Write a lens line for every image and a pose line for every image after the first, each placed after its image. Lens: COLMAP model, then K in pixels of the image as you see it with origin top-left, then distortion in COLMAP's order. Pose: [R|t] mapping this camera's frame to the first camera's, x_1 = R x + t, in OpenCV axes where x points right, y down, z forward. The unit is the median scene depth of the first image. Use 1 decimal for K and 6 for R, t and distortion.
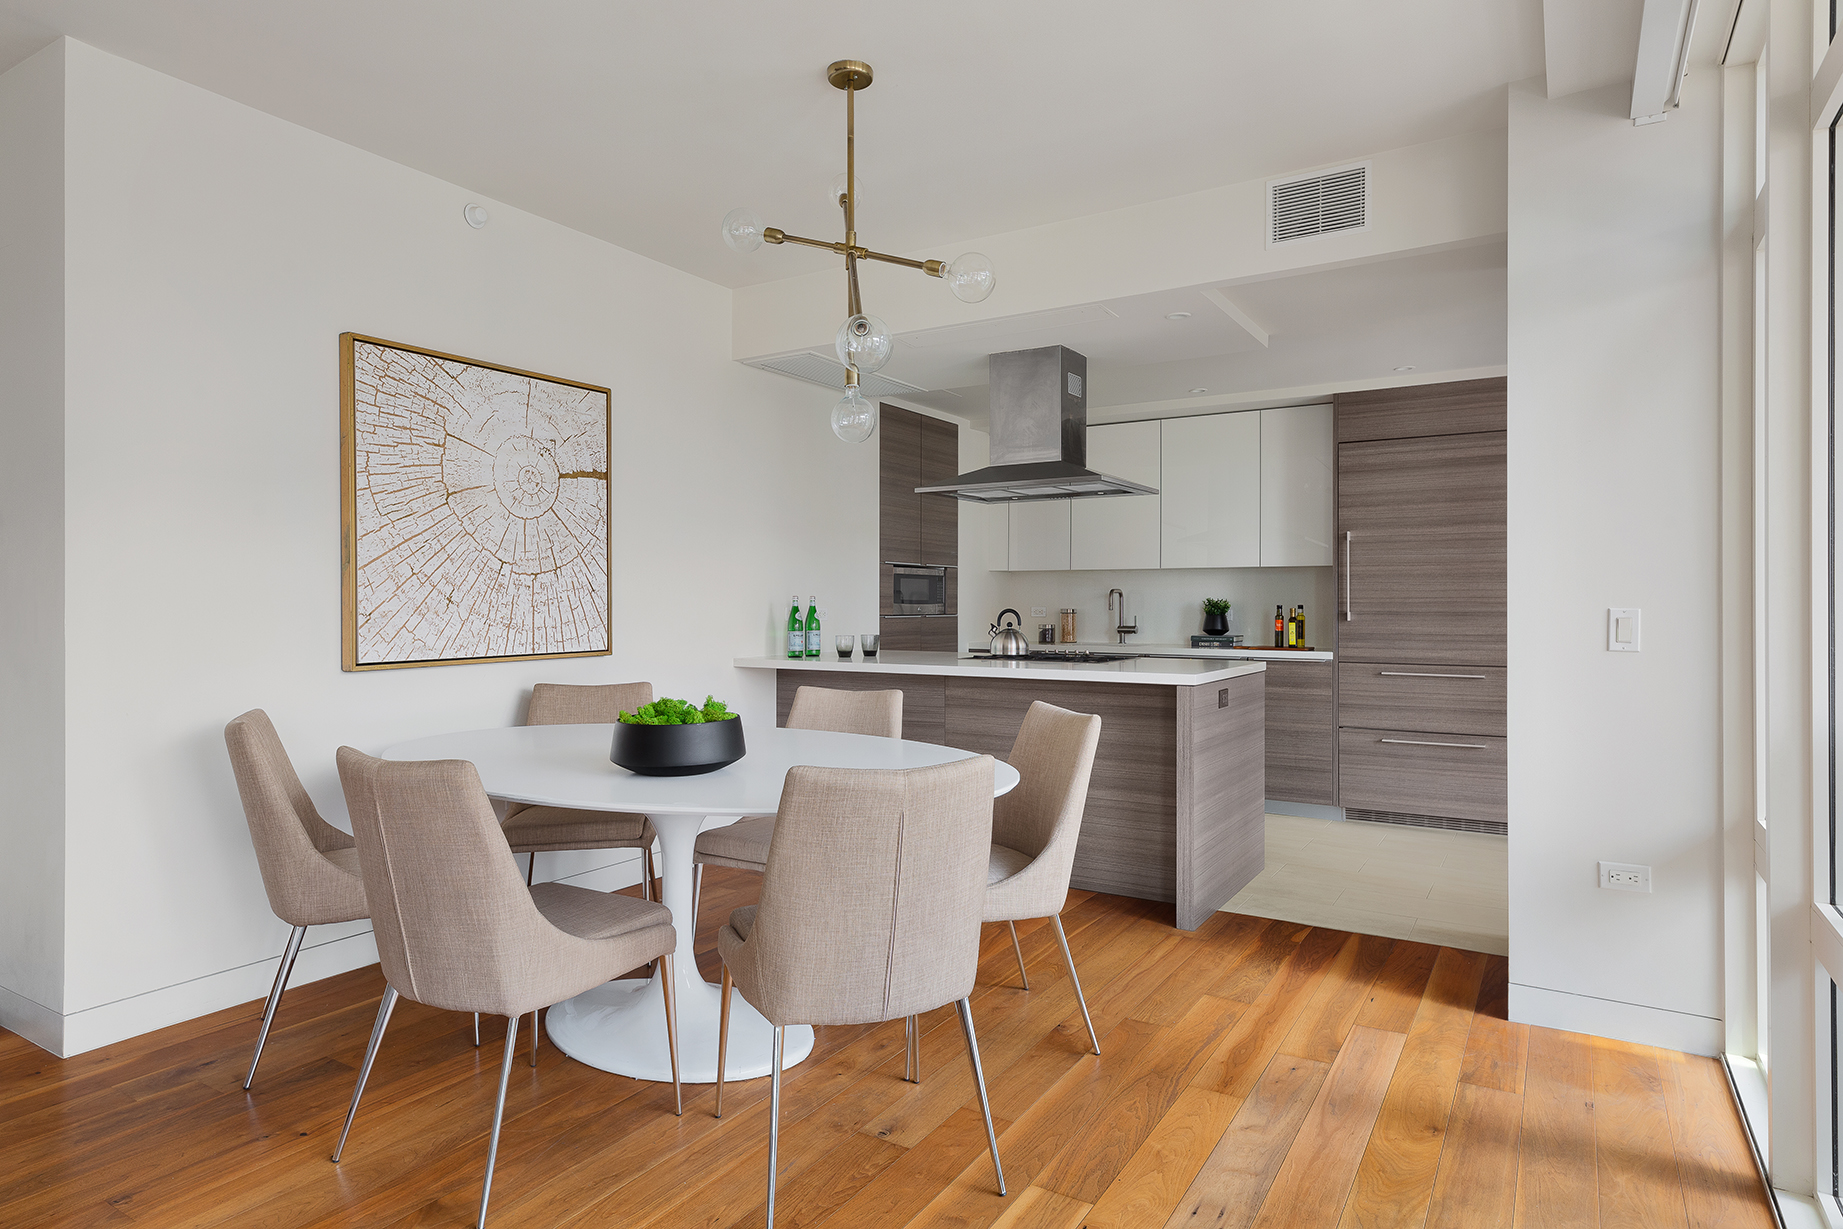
lens RADIAL K [[998.4, 0, 936.9], [0, 998.4, 605.8], [0, 0, 1]] dist [0.002391, 0.001612]
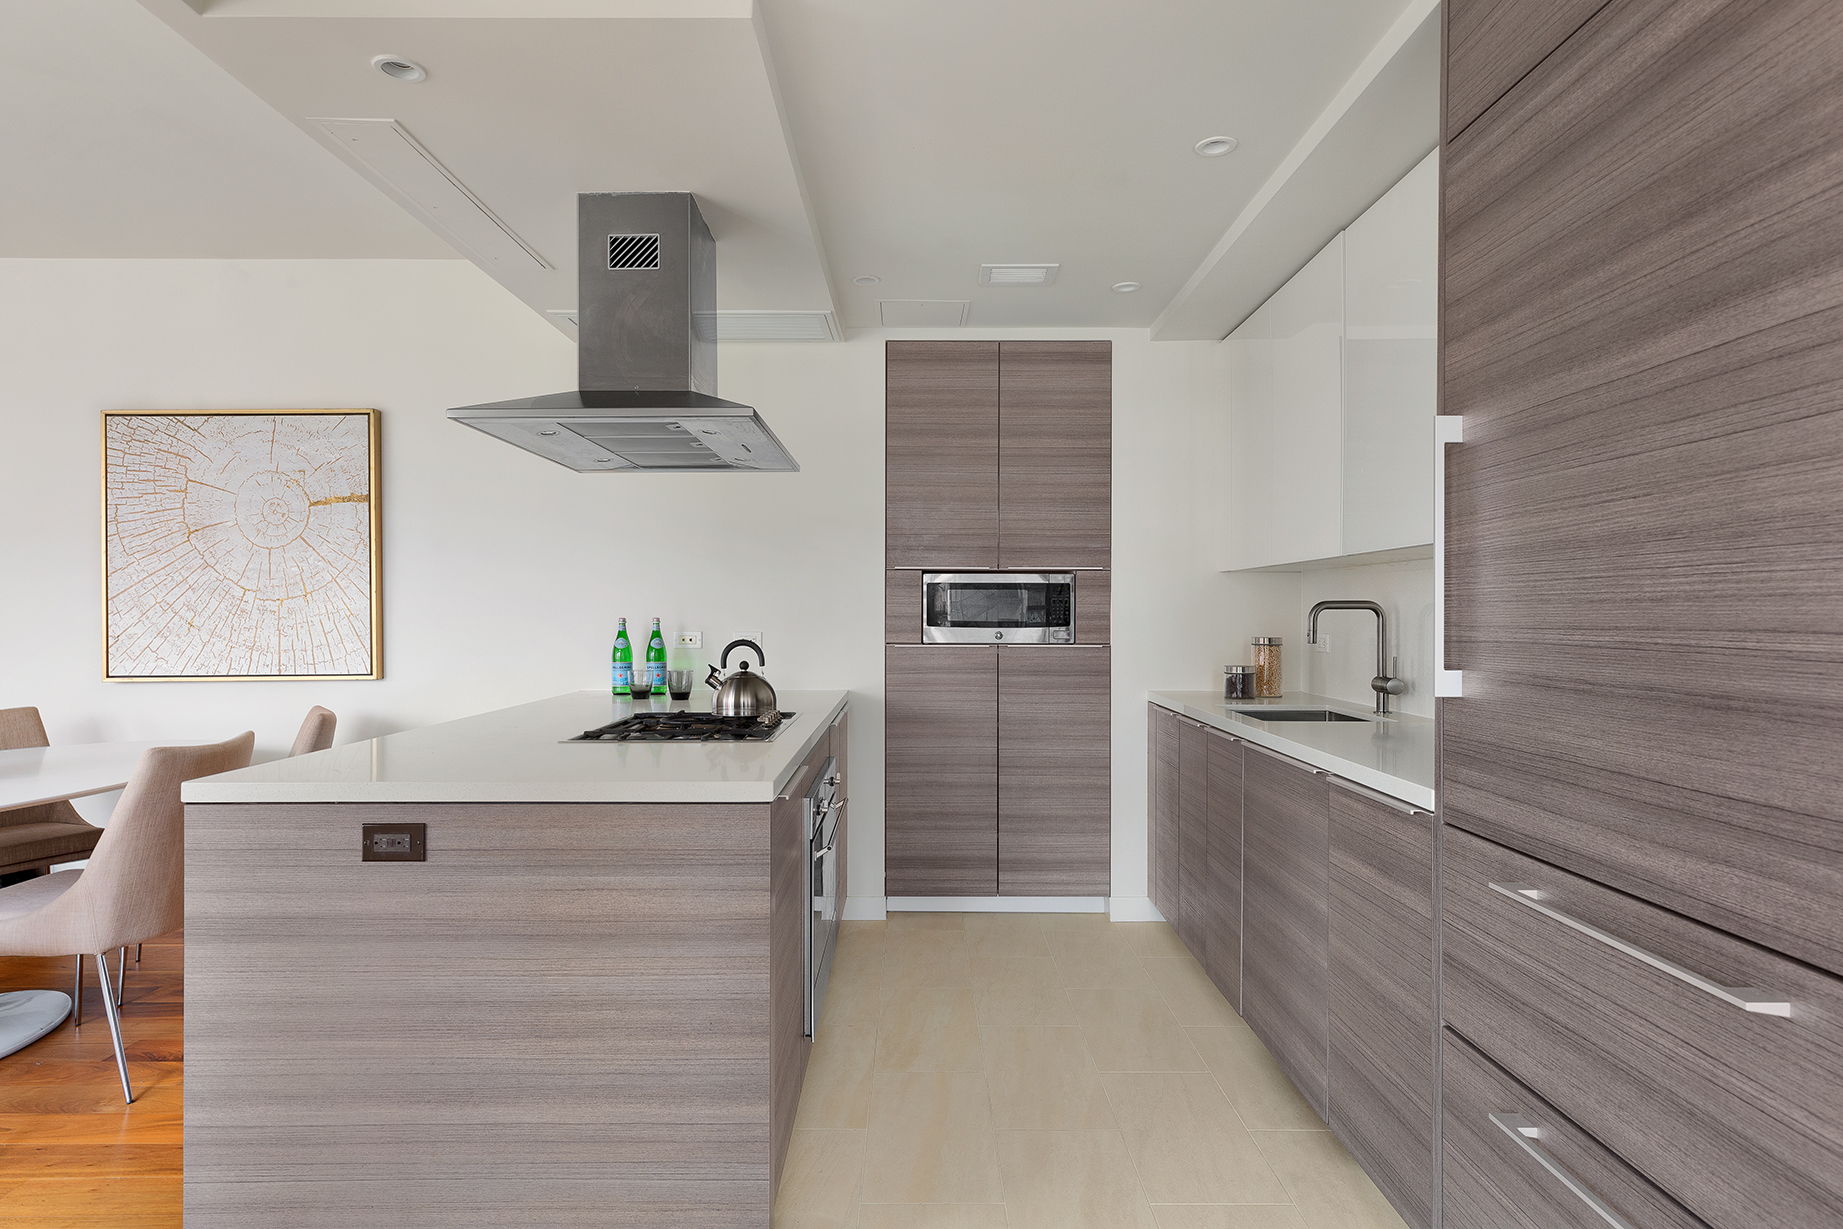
lens RADIAL K [[998.4, 0, 924.7], [0, 998.4, 622.1], [0, 0, 1]] dist [0.002391, 0.001612]
pose [[0.536850, 0.005810, -0.843658, 0.883757], [-0.001323, 0.999981, 0.006045, -0.015828], [0.843677, -0.002129, 0.536847, 1.033857]]
